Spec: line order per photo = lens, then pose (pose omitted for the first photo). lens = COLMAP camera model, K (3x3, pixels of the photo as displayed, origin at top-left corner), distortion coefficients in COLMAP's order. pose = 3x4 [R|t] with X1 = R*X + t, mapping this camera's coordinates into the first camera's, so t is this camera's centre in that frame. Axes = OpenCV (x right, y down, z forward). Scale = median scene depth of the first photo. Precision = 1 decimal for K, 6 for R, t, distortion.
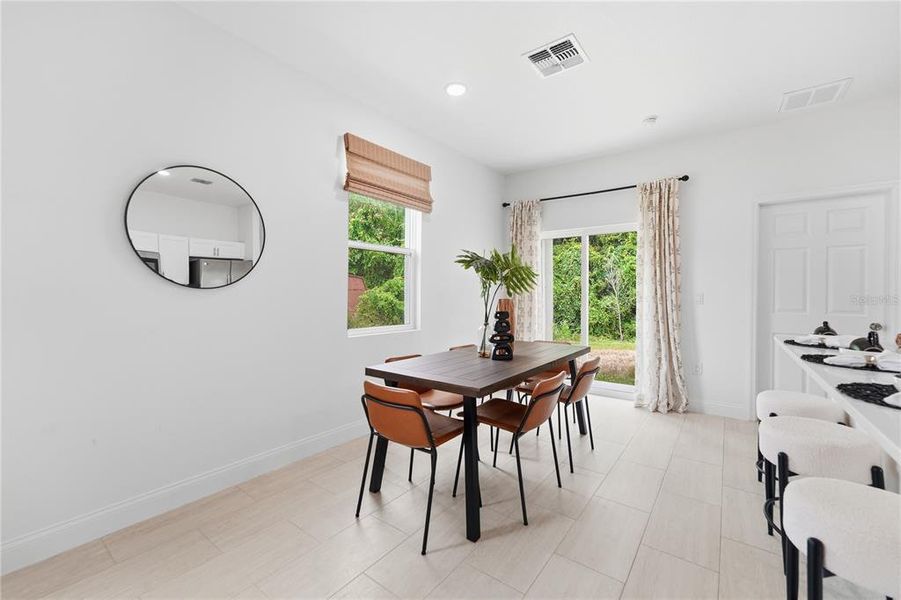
lens RADIAL K [[368.9, 0, 465.2], [0, 368.9, 294.2], [0, 0, 1]] dist [0.001080, 0.000206]
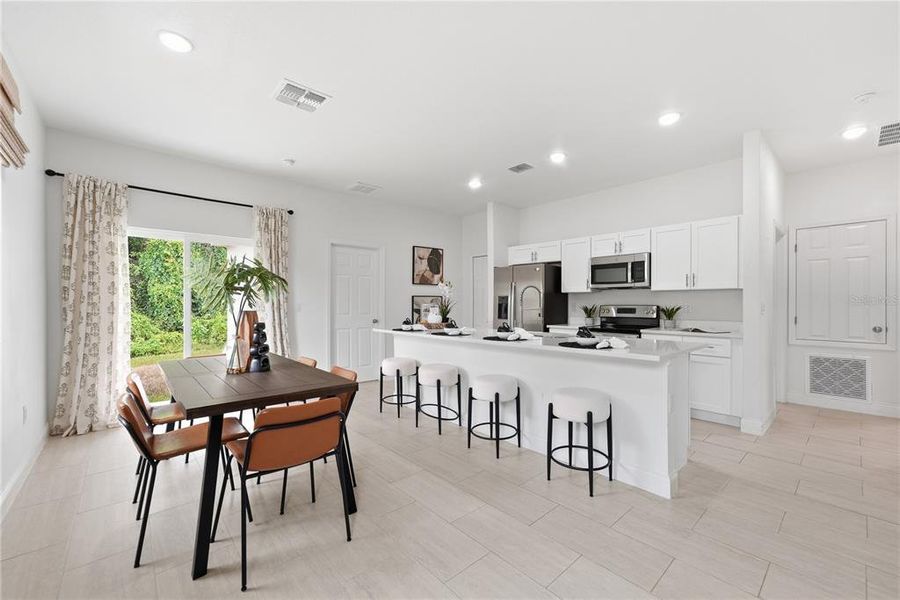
lens RADIAL K [[363.4, 0, 437.4], [0, 363.4, 301.4], [0, 0, 1]] dist [-0.009455, 0.005690]
pose [[0.225168, -0.000183, 0.974320, -0.506914], [0.003488, 0.999994, -0.000618, -0.006247], [-0.974314, 0.003537, 0.225167, 0.229154]]
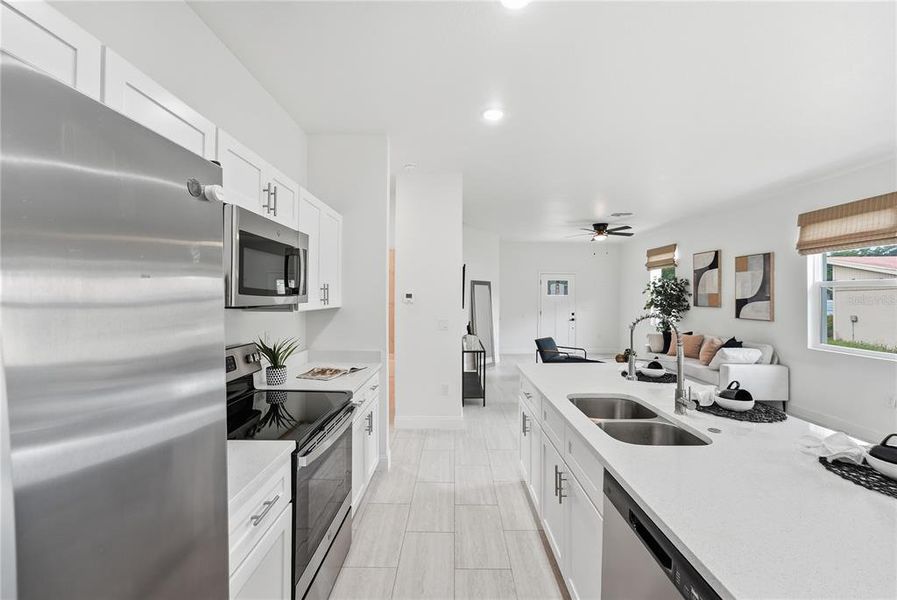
lens RADIAL K [[372.3, 0, 447.6], [0, 372.3, 295.2], [0, 0, 1]] dist [-0.035478, 0.000341]
pose [[-0.818701, -0.002001, -0.574216, 0.941788], [-0.002546, 0.999997, 0.000145, -0.068079], [0.574214, 0.001581, -0.818704, 0.434330]]
